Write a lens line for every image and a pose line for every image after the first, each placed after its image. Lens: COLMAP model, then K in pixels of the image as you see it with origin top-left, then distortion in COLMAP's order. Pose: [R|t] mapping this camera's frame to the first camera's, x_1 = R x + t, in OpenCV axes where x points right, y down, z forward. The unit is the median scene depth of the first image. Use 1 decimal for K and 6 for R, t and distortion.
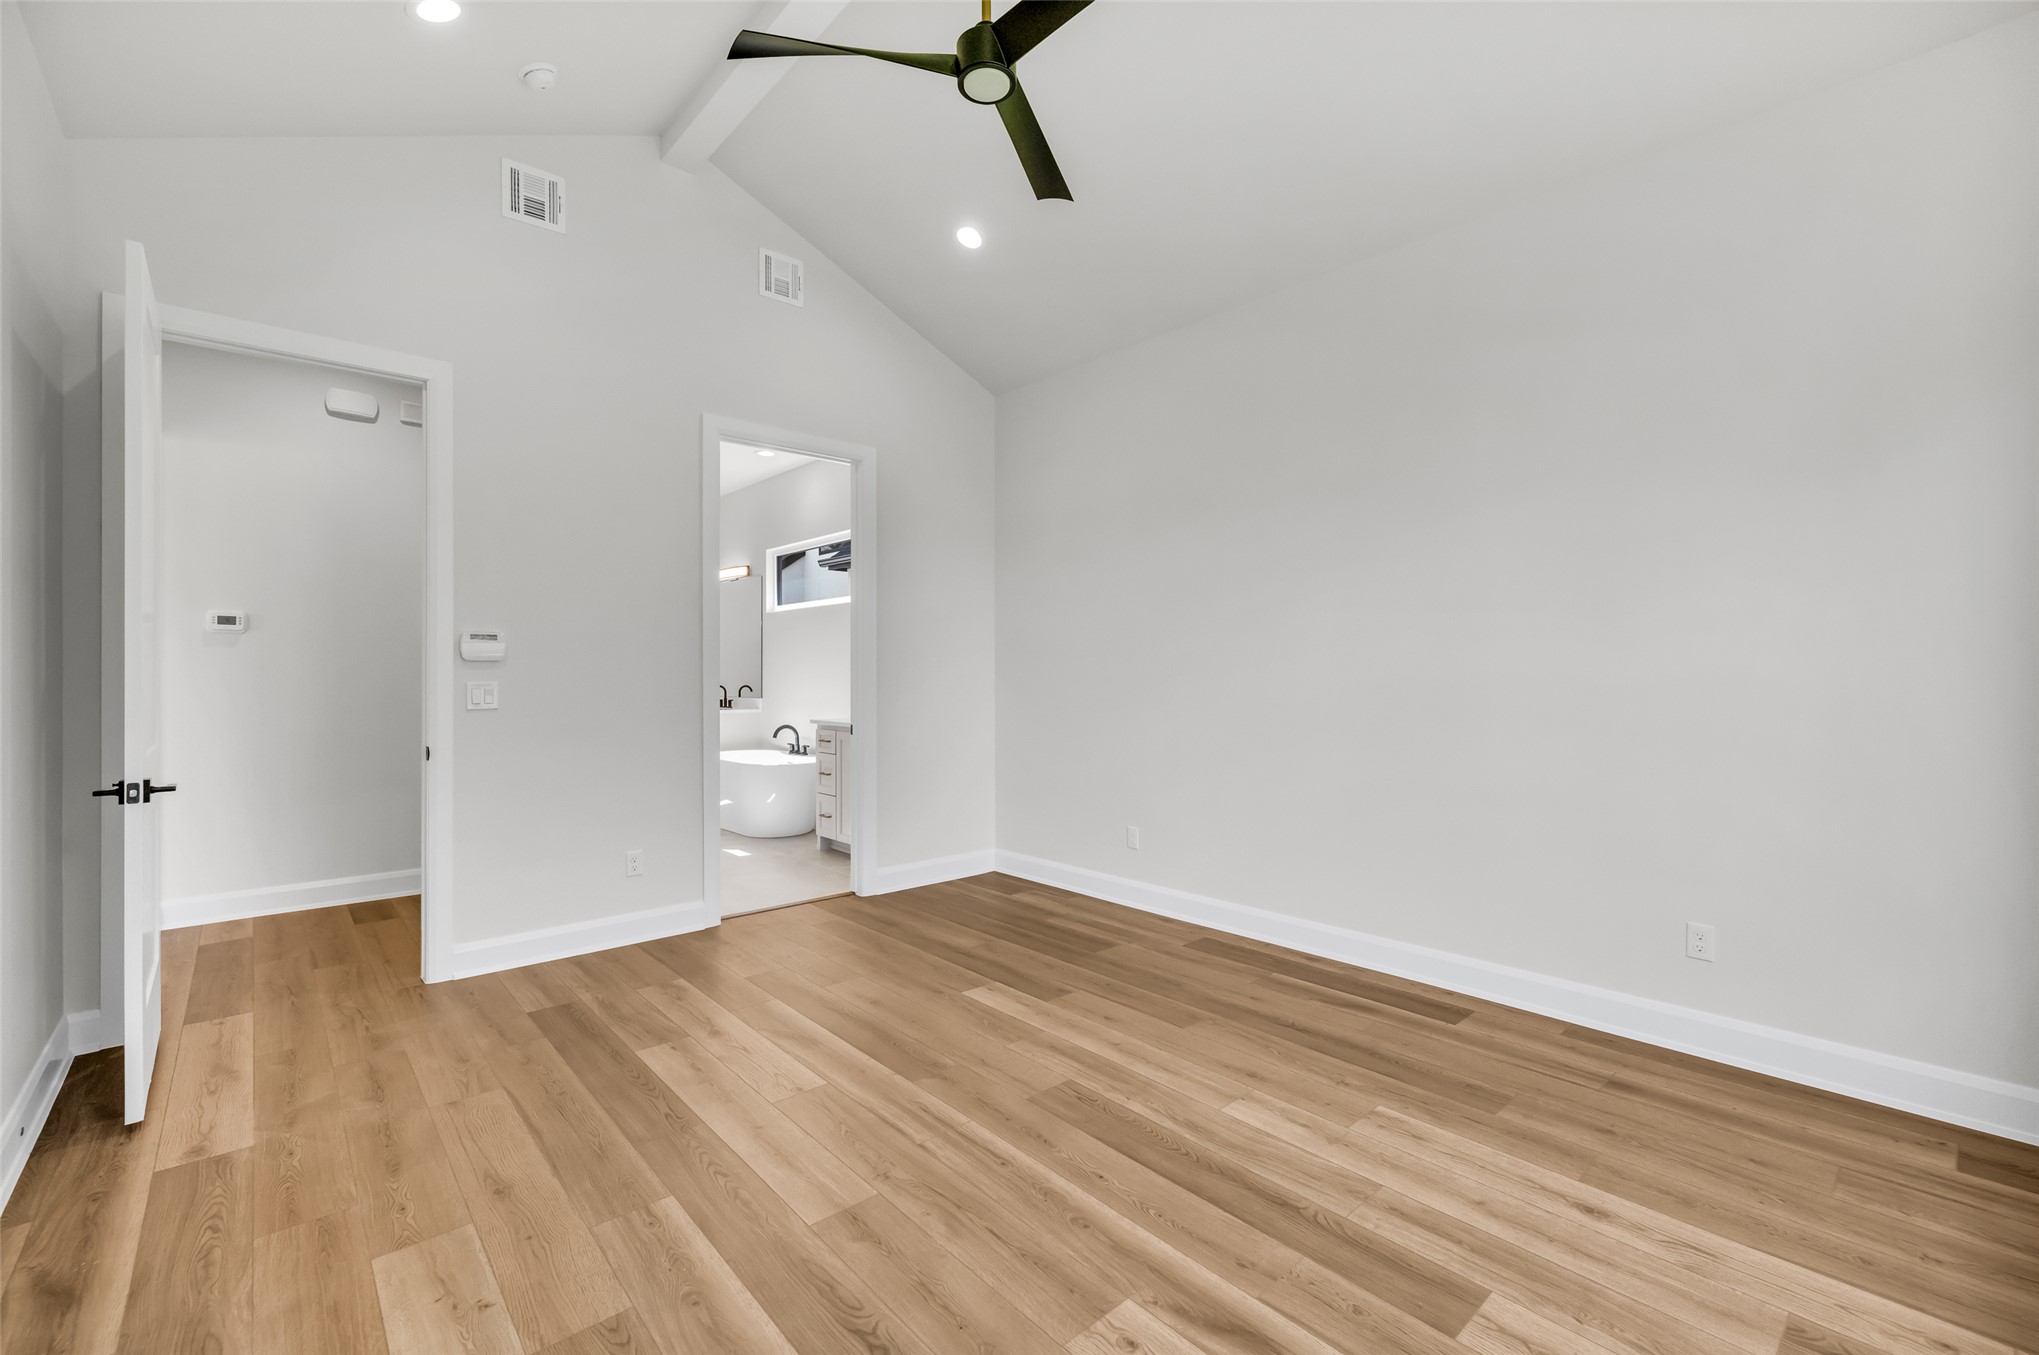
lens RADIAL K [[854.2, 0, 1019.5], [0, 854.2, 677.5], [0, 0, 1]] dist [-0.000121, 0.000006]
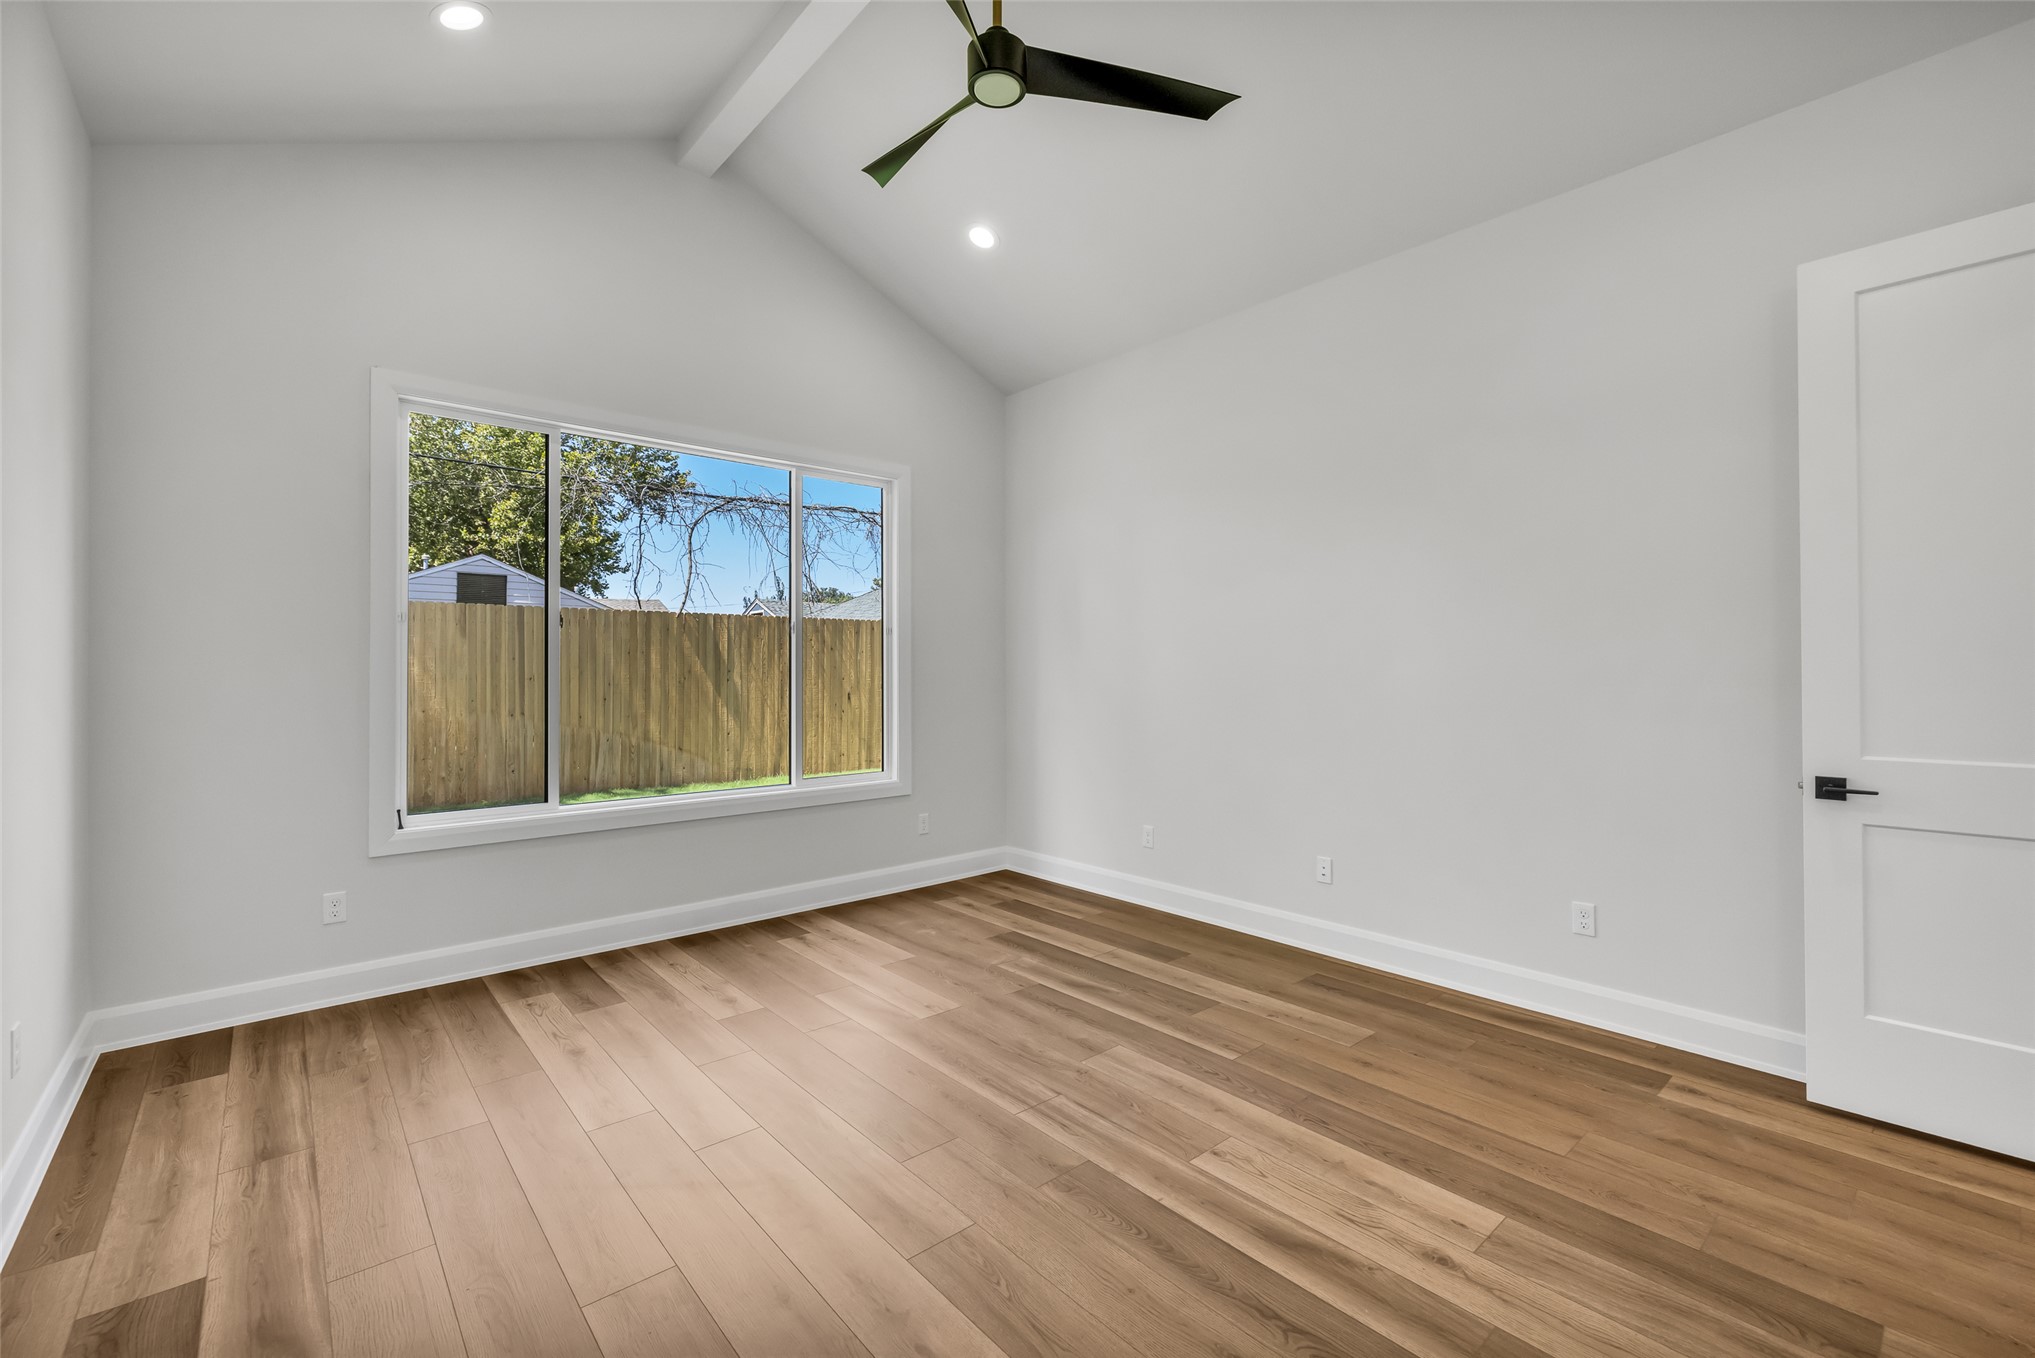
lens RADIAL K [[854.6, 0, 1016.3], [0, 854.6, 669.3], [0, 0, 1]] dist [-0.001720, 0.000533]
pose [[-0.999866, 0.002954, 0.016129, -0.069732], [0.002996, 0.999992, 0.002572, -0.012876], [-0.016122, 0.002620, -0.999867, 1.866474]]
